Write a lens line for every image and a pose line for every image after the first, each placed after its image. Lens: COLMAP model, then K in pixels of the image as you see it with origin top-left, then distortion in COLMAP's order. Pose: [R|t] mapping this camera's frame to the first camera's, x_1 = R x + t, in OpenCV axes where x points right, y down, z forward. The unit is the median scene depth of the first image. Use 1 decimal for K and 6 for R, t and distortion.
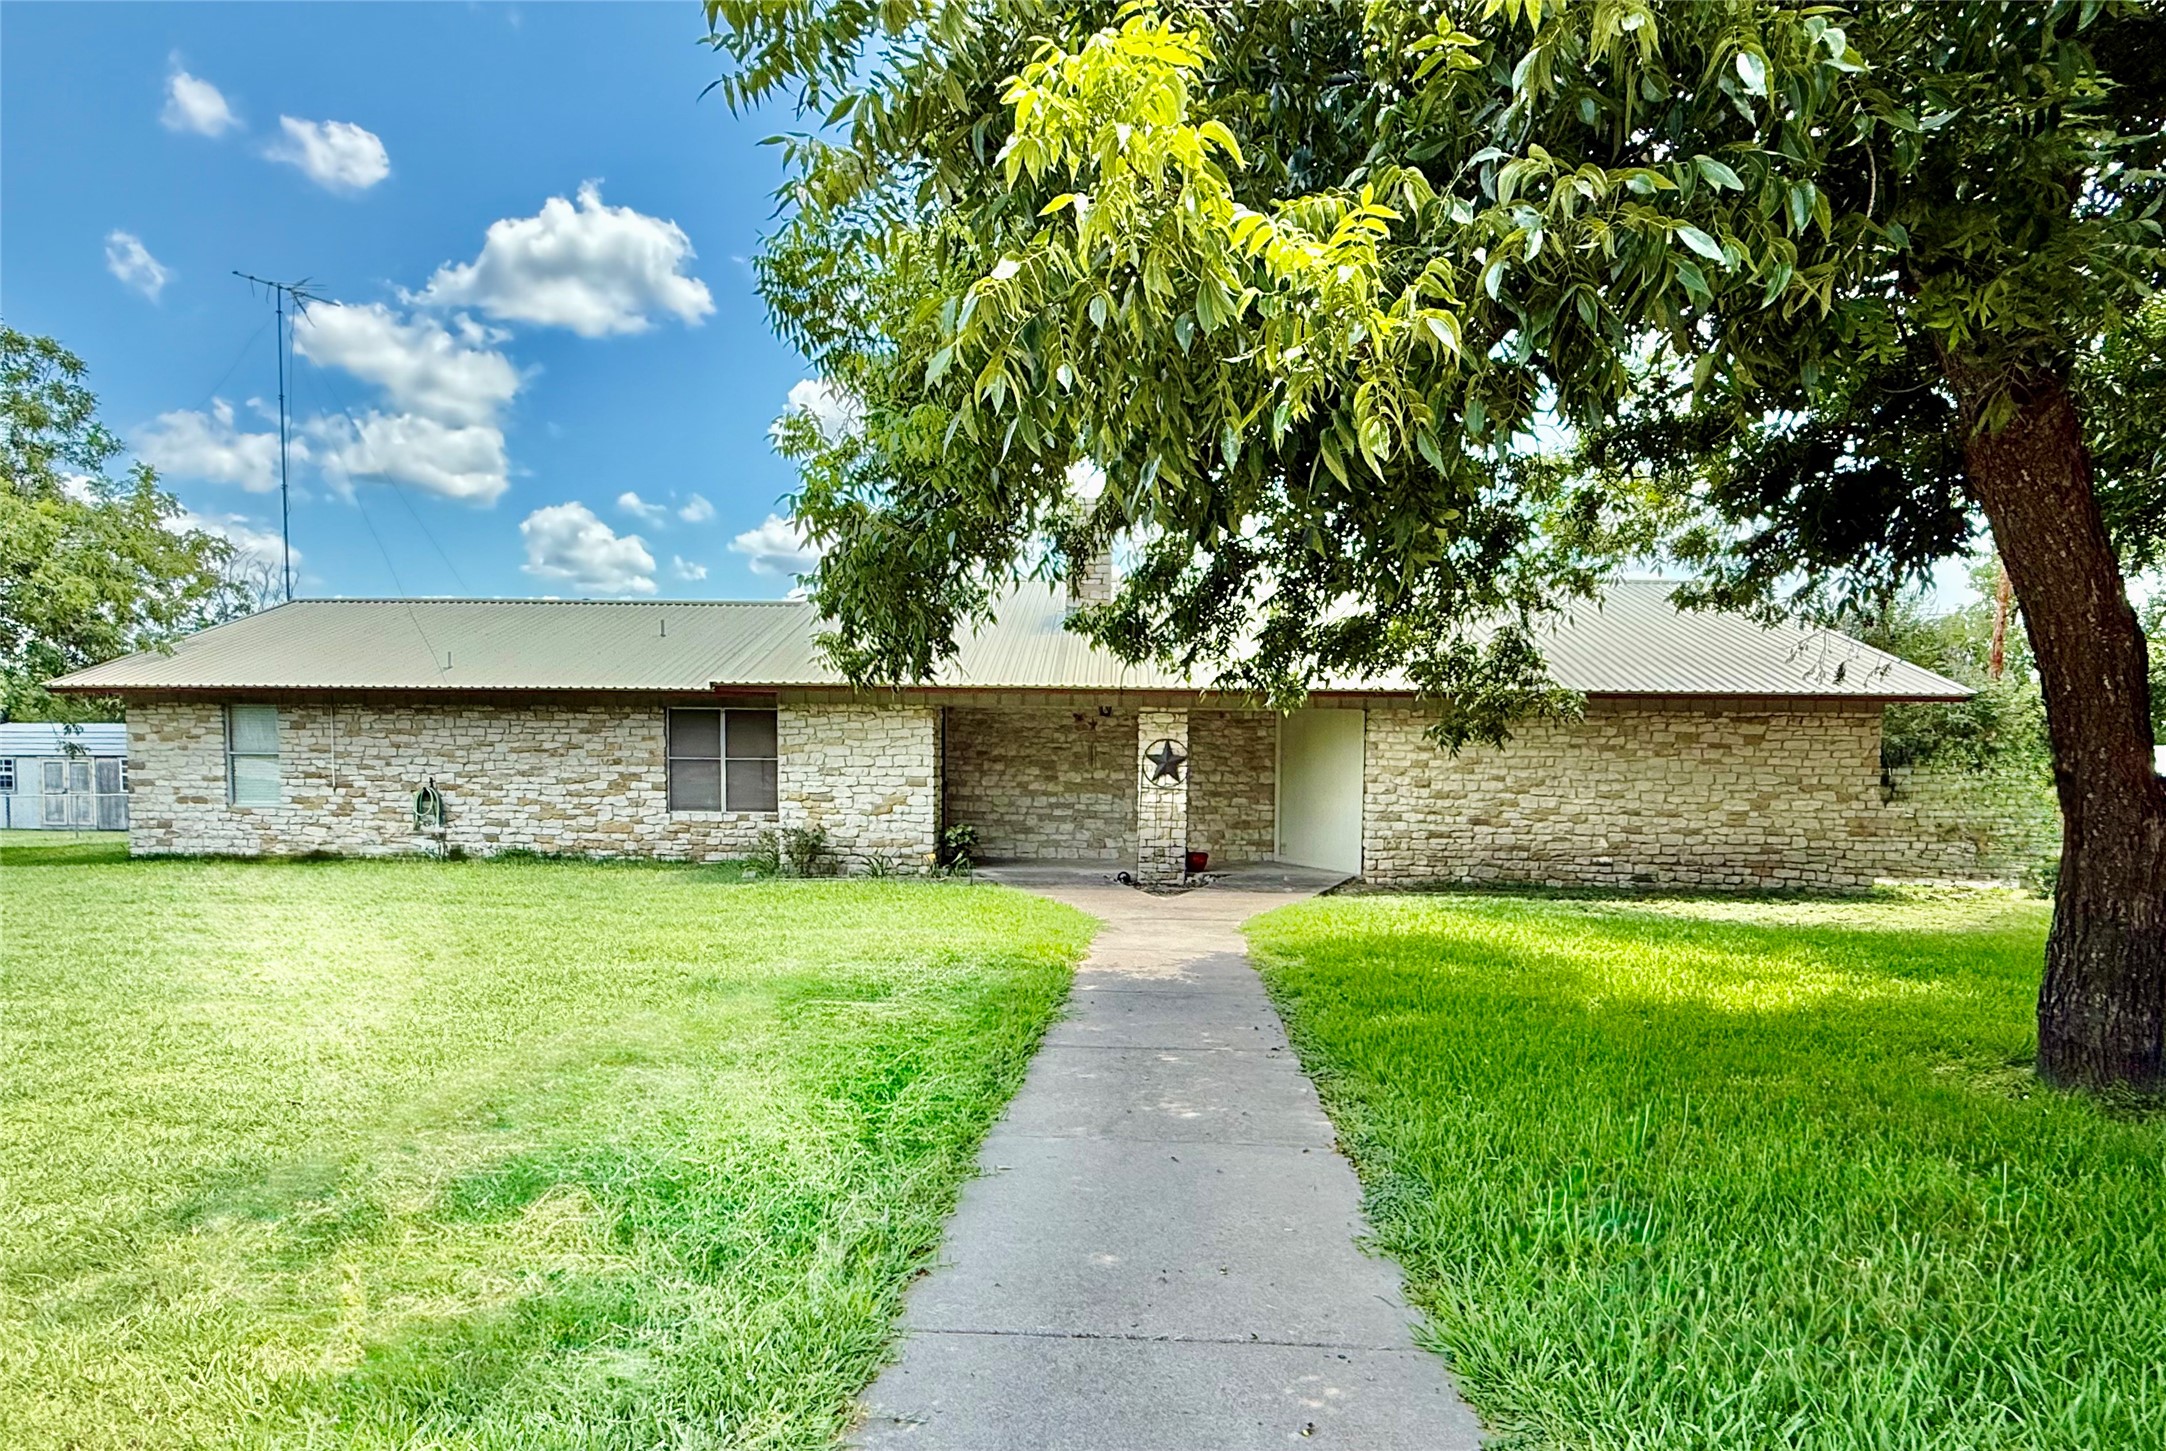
lens RADIAL K [[1085.2, 0, 1082.2], [0, 1085.2, 732.1], [0, 0, 1]] dist [-0.001486, -0.000120]
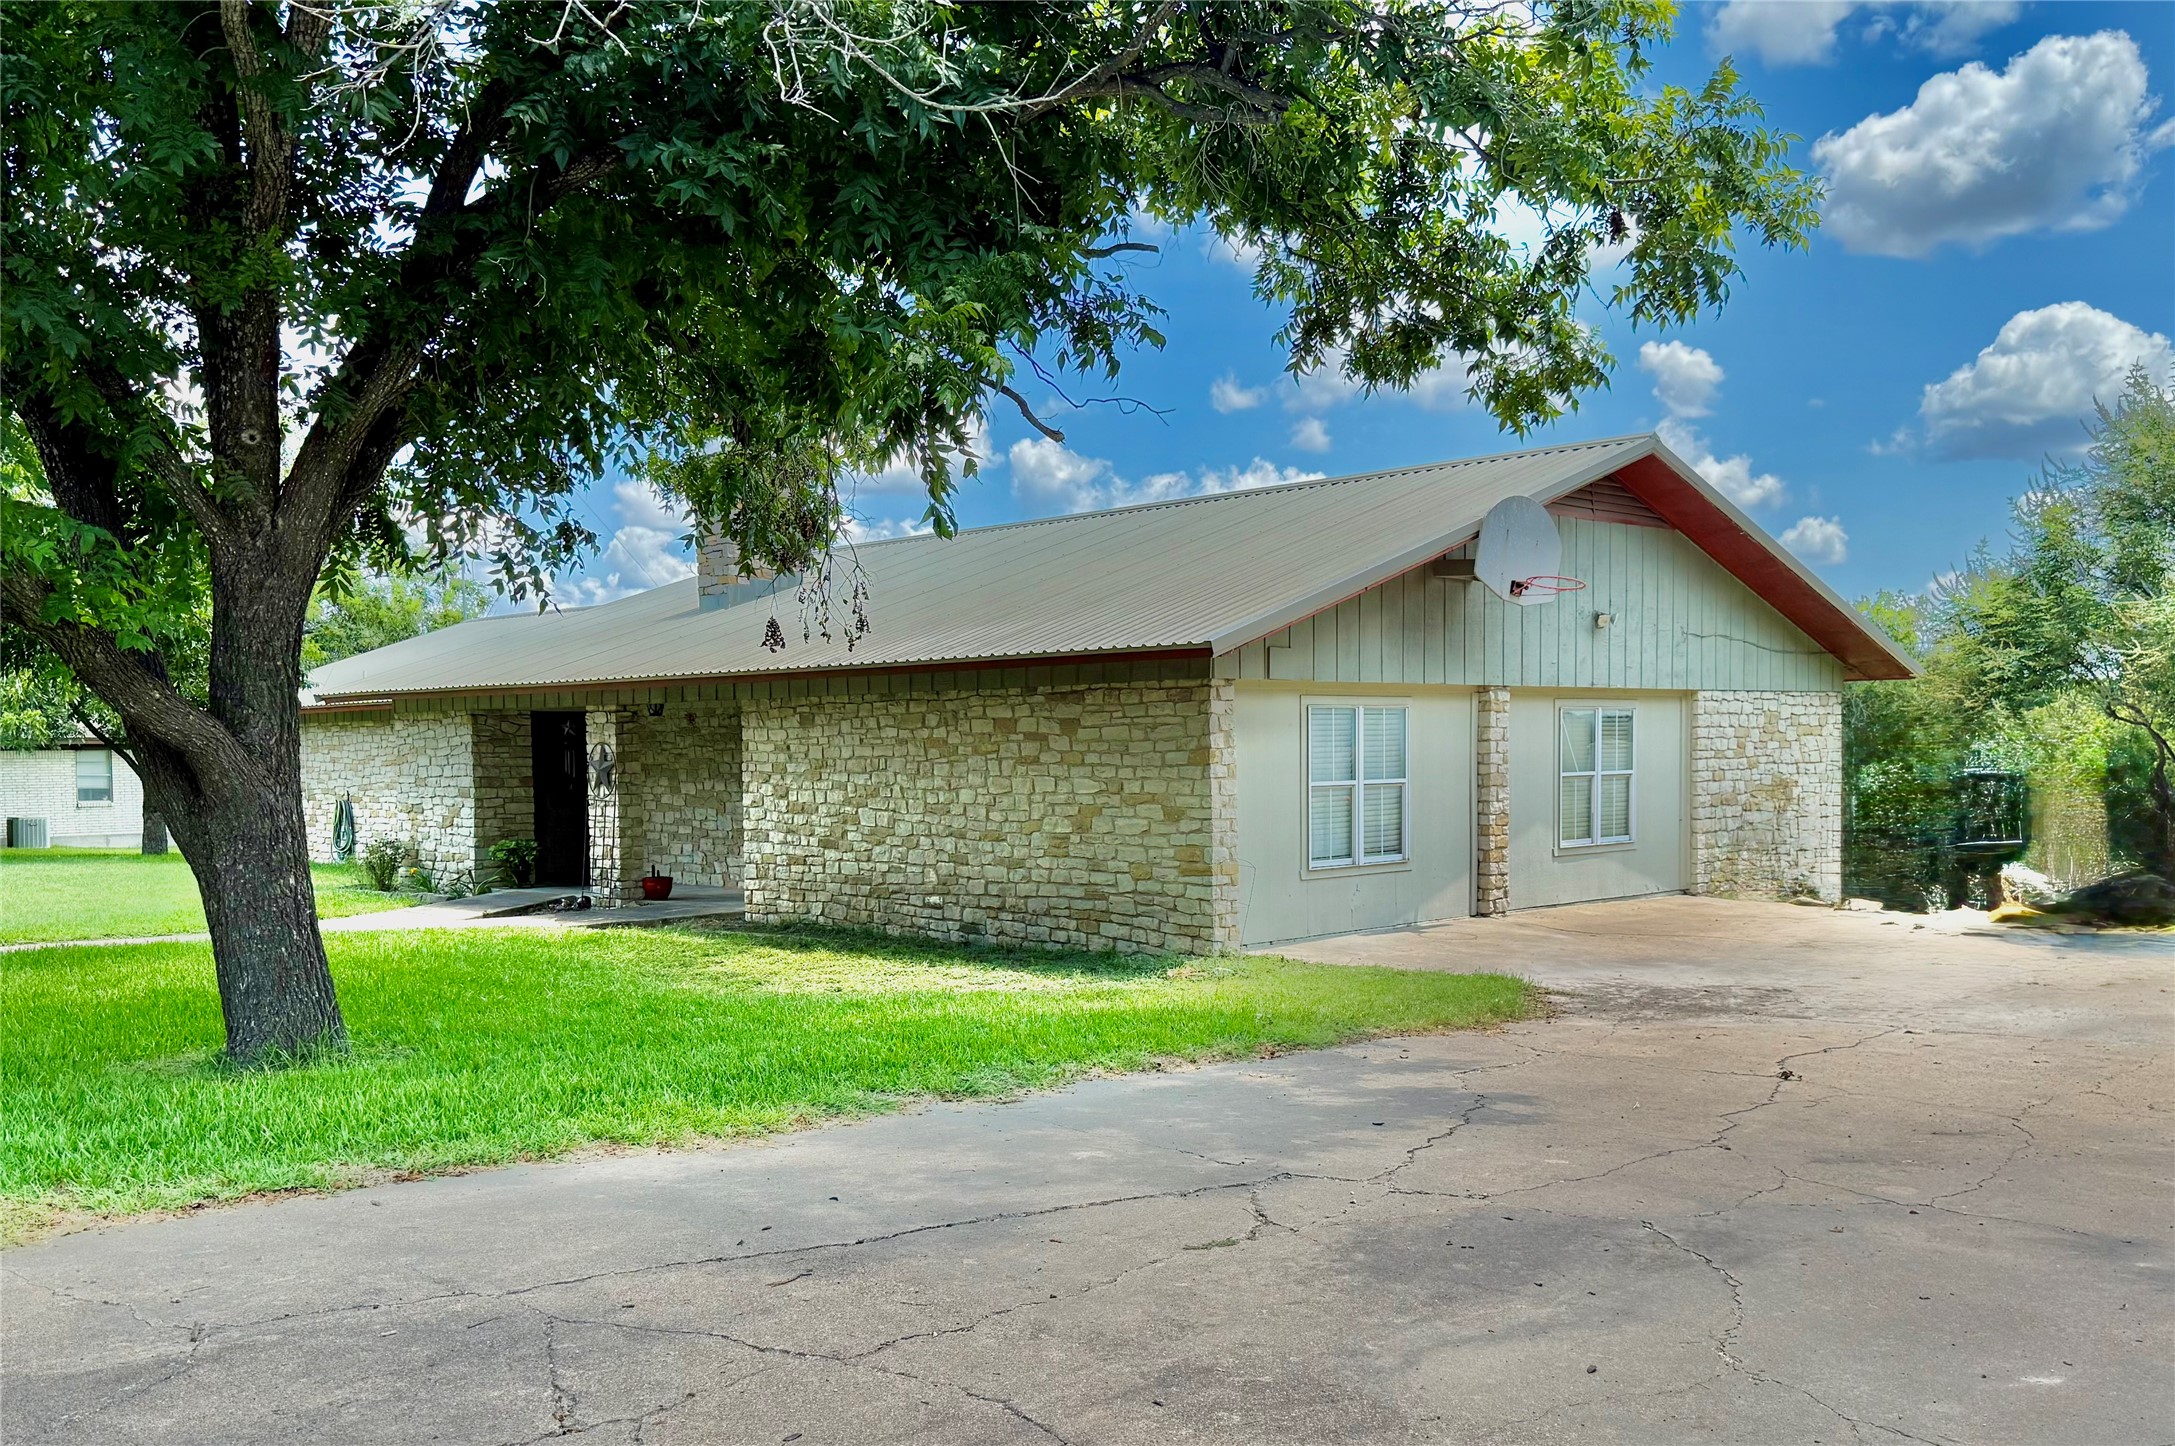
lens RADIAL K [[1553.0, 0, 1086.6], [0, 1553.0, 726.1], [0, 0, 1]] dist [0.001627, 0.000054]
pose [[0.818942, -0.026028, -0.573286, 1.151621], [0.022183, 0.999660, -0.013697, 0.019779], [0.573448, -0.001500, 0.819241, 0.221815]]
